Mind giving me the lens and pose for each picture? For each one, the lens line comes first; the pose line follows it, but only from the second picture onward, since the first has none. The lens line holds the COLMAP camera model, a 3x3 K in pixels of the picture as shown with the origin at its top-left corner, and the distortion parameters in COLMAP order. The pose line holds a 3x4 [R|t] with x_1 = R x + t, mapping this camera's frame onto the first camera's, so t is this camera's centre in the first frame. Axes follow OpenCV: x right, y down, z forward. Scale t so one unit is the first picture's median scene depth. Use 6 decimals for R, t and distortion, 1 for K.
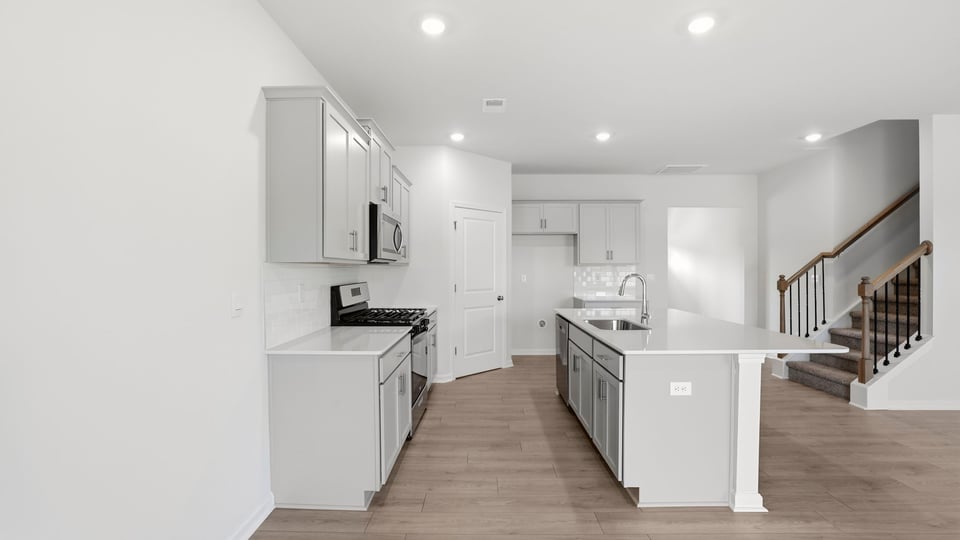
lens RADIAL K [[422.7, 0, 487.7], [0, 422.7, 268.2], [0, 0, 1]] dist [-0.016469, 0.000661]
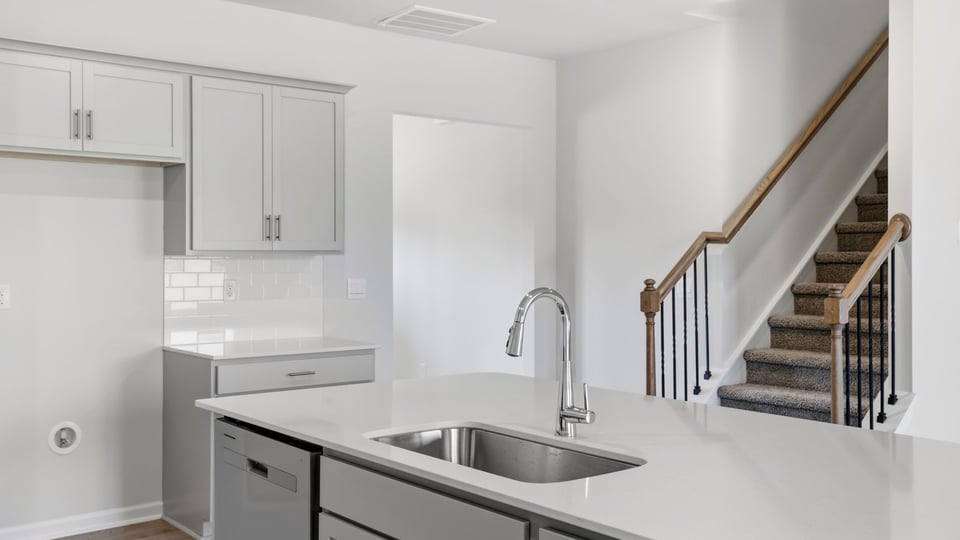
lens RADIAL K [[951.7, 0, 476.7], [0, 951.7, 260.9], [0, 0, 1]] dist [0.024705, 0.000000]
pose [[0.782834, 0.001133, 0.622230, -0.100454], [-0.002727, 0.999995, 0.001610, -0.005130], [-0.622225, -0.002957, 0.782833, 0.297247]]
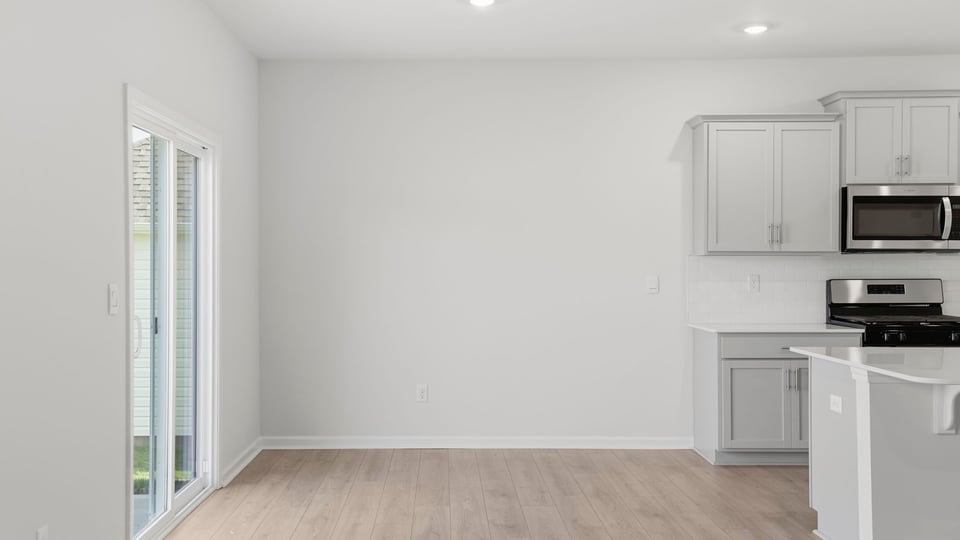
lens RADIAL K [[966.8, 0, 471.0], [0, 966.8, 265.3], [0, 0, 1]] dist [0.159061, 0.000000]
pose [[0.031934, 0.000713, -0.999490, 1.104615], [-0.000629, 1.000000, 0.000693, 0.006542], [0.999490, 0.000606, 0.031935, 0.102886]]
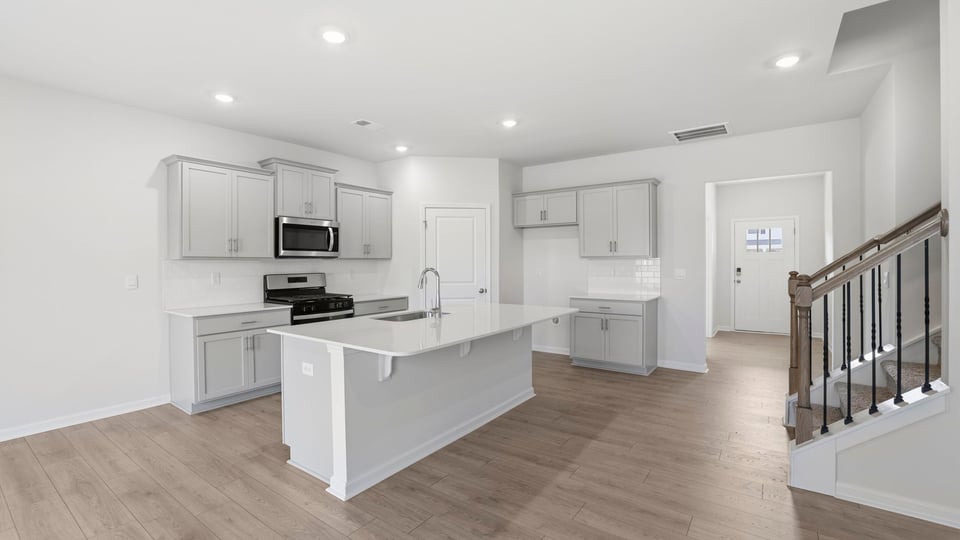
lens RADIAL K [[425.8, 0, 477.7], [0, 425.8, 265.4], [0, 0, 1]] dist [-0.034217, 0.012216]
pose [[0.803706, 0.002029, -0.595023, 0.697420], [0.002718, 0.999971, 0.007080, 0.000571], [0.595020, -0.007308, 0.803678, 0.167204]]
